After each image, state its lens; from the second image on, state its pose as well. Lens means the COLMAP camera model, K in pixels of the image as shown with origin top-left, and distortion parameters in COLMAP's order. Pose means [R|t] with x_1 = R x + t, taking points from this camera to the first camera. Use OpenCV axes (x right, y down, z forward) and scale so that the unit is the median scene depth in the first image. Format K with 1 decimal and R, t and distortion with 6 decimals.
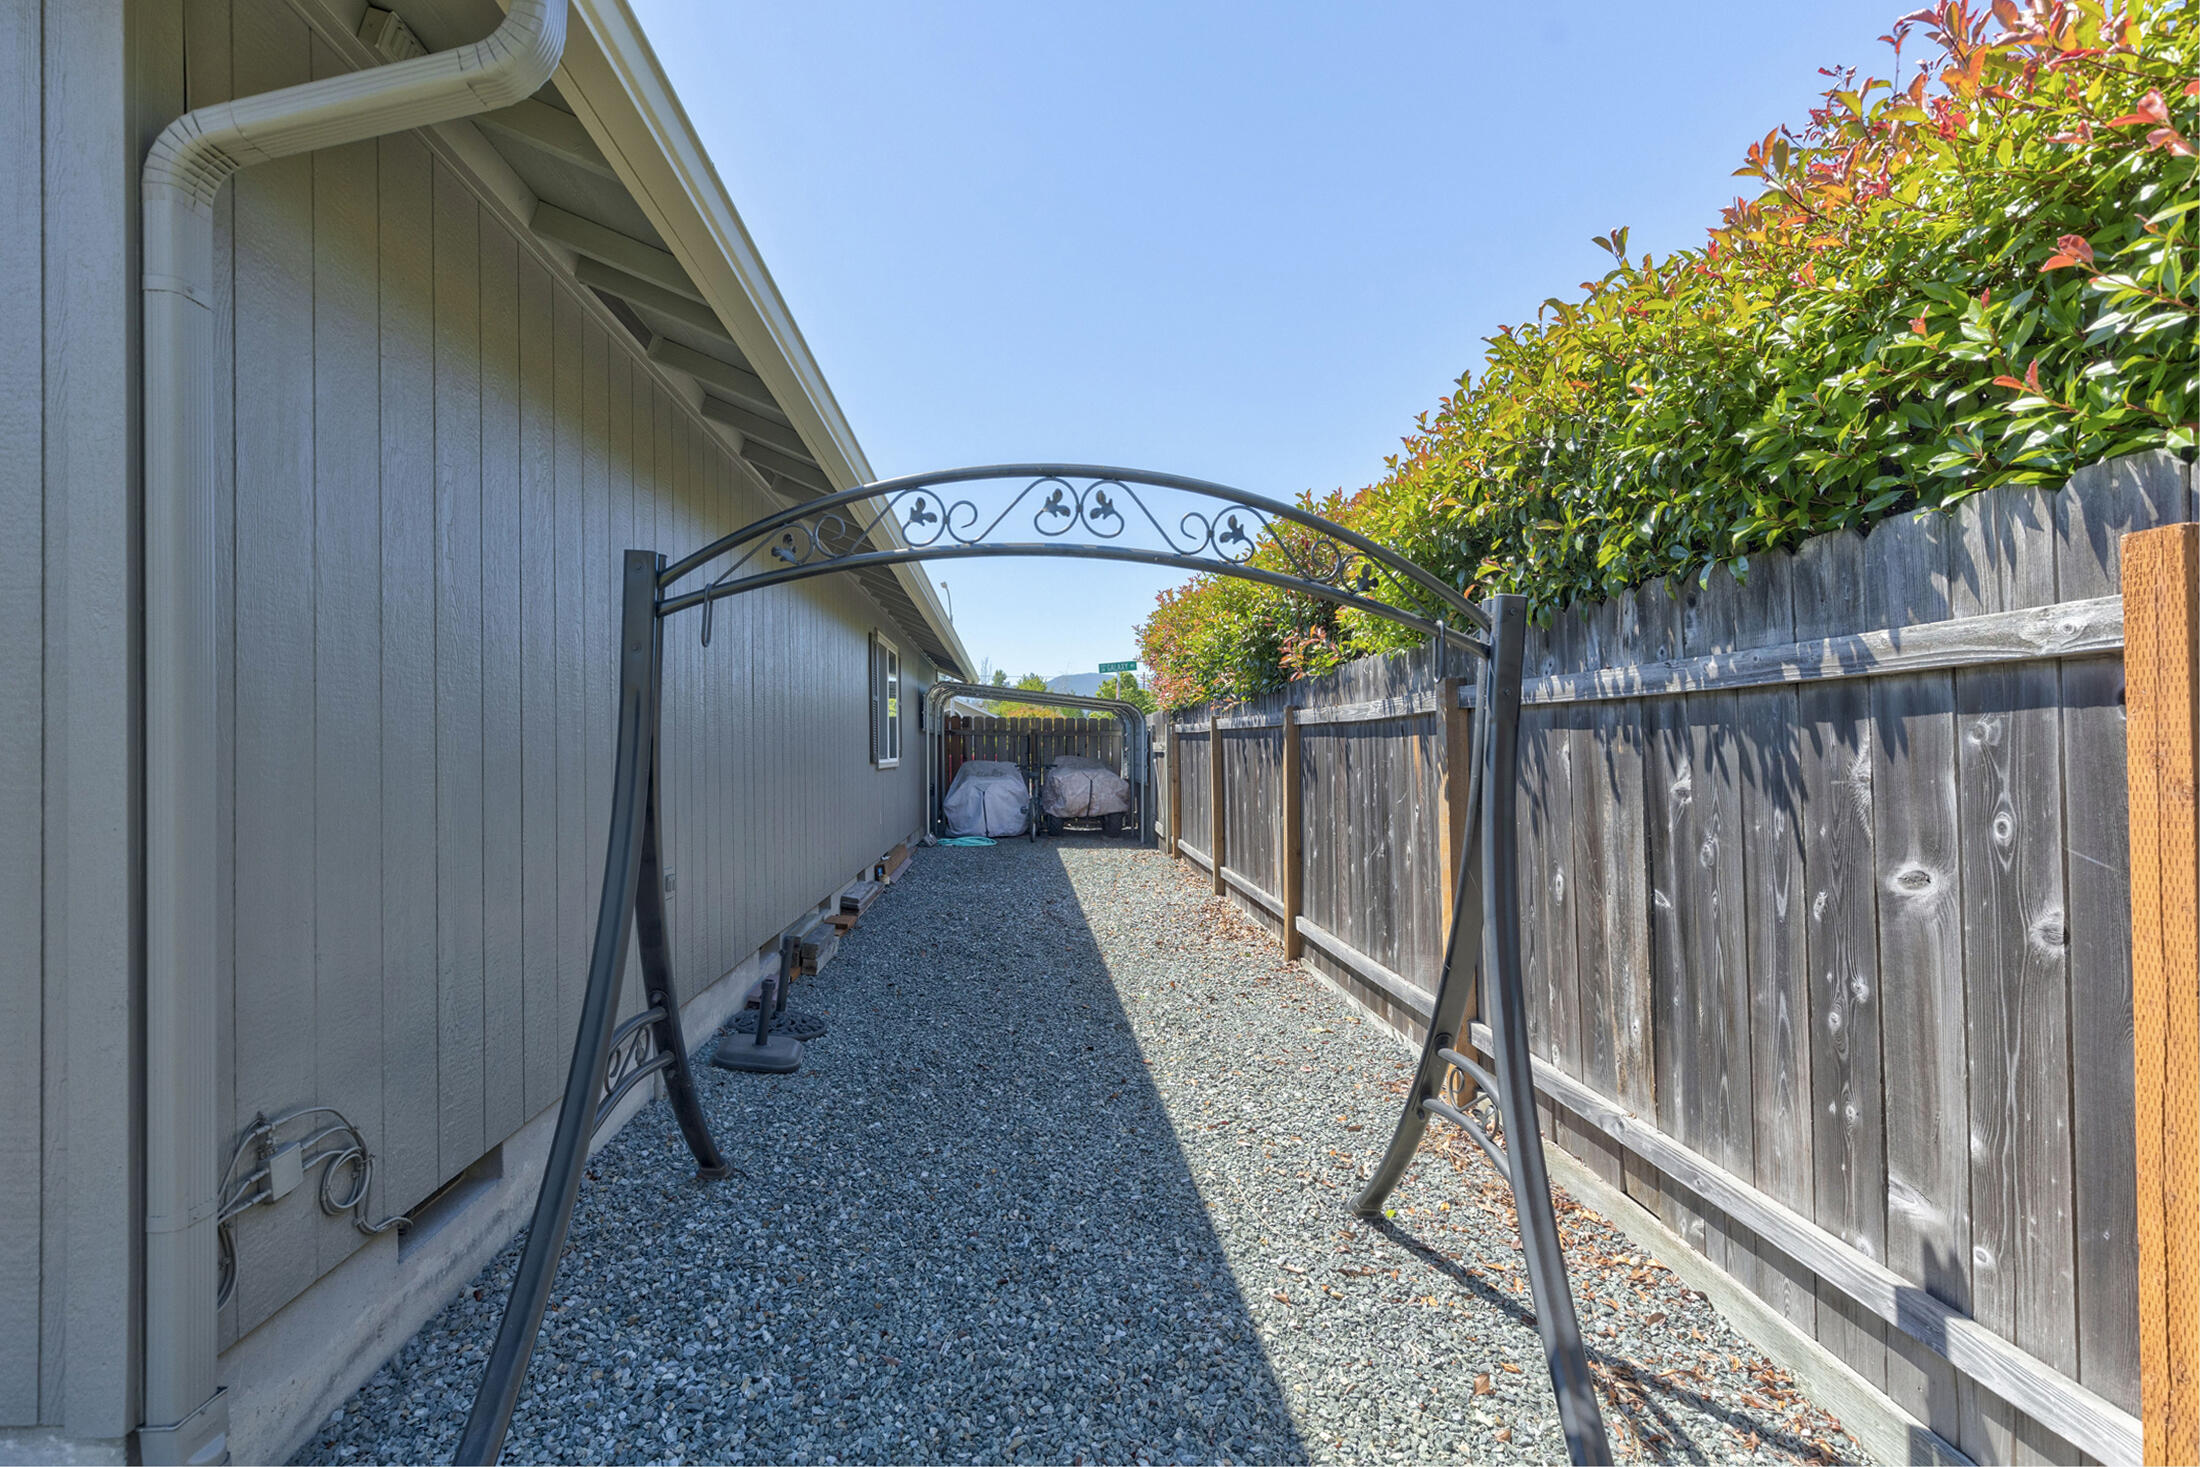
lens RADIAL K [[996.8, 0, 1100.0], [0, 996.8, 733.5], [0, 0, 1]] dist [0.002189, 0.000111]
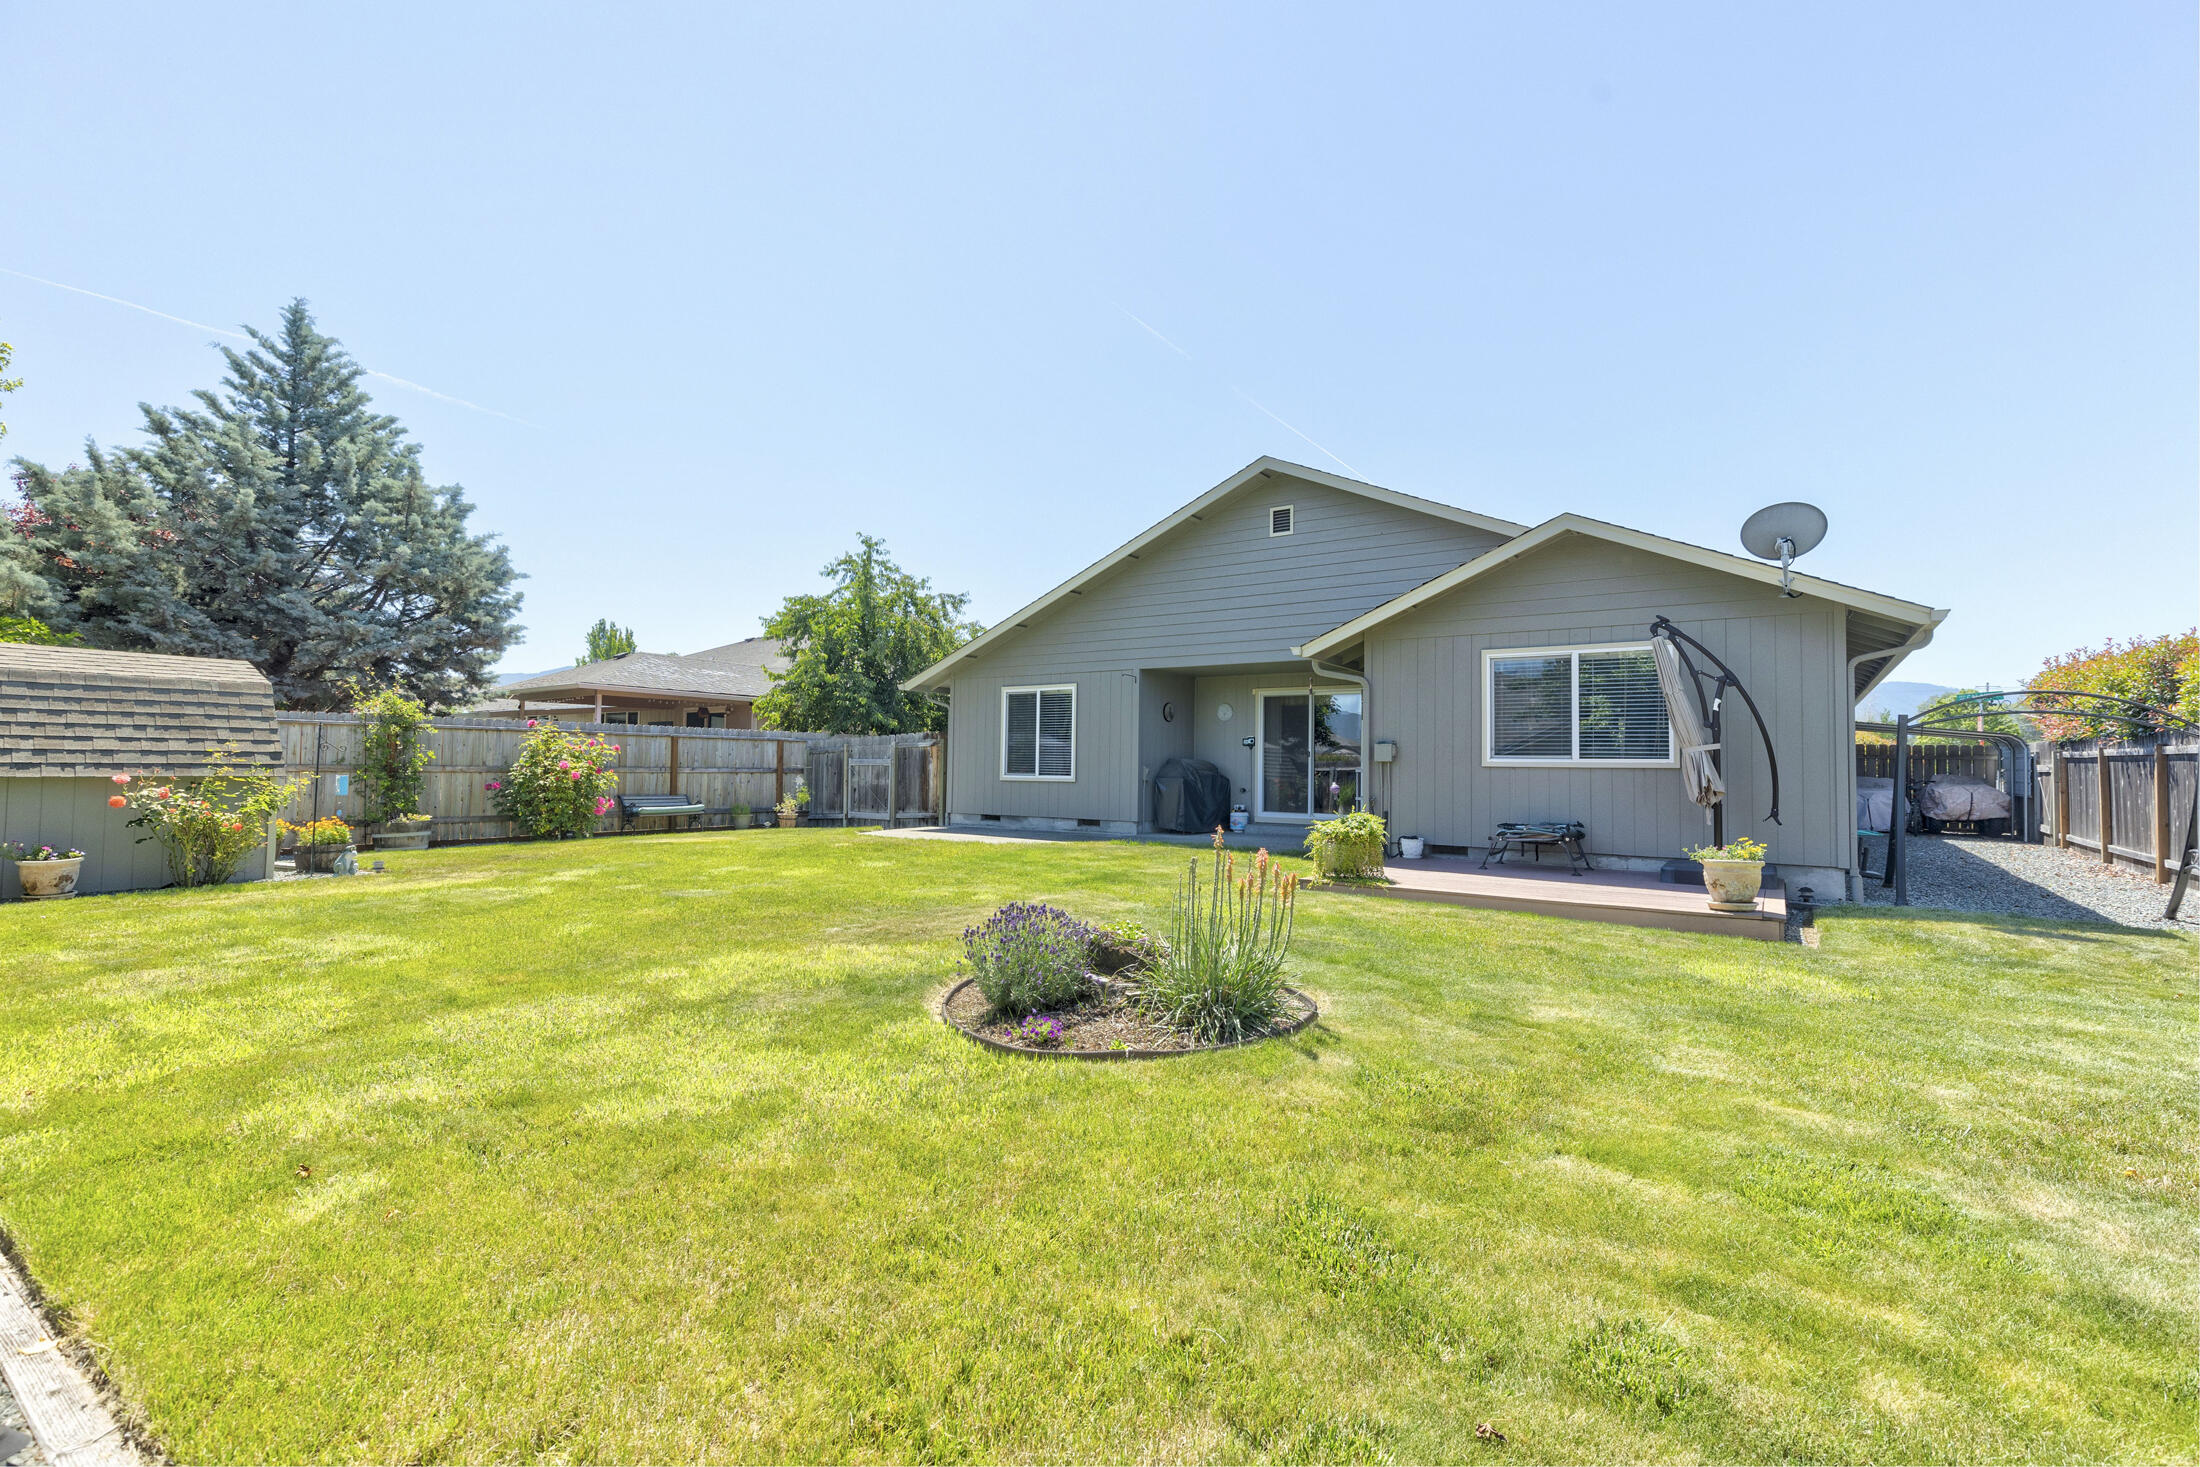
lens RADIAL K [[996.8, 0, 1100.0], [0, 996.8, 733.5], [0, 0, 1]] dist [0.002189, 0.000111]
pose [[0.779266, -0.004733, -0.626676, -0.107766], [-0.007364, 0.999833, -0.016708, -0.001419], [0.626650, 0.017635, 0.779101, -1.022735]]
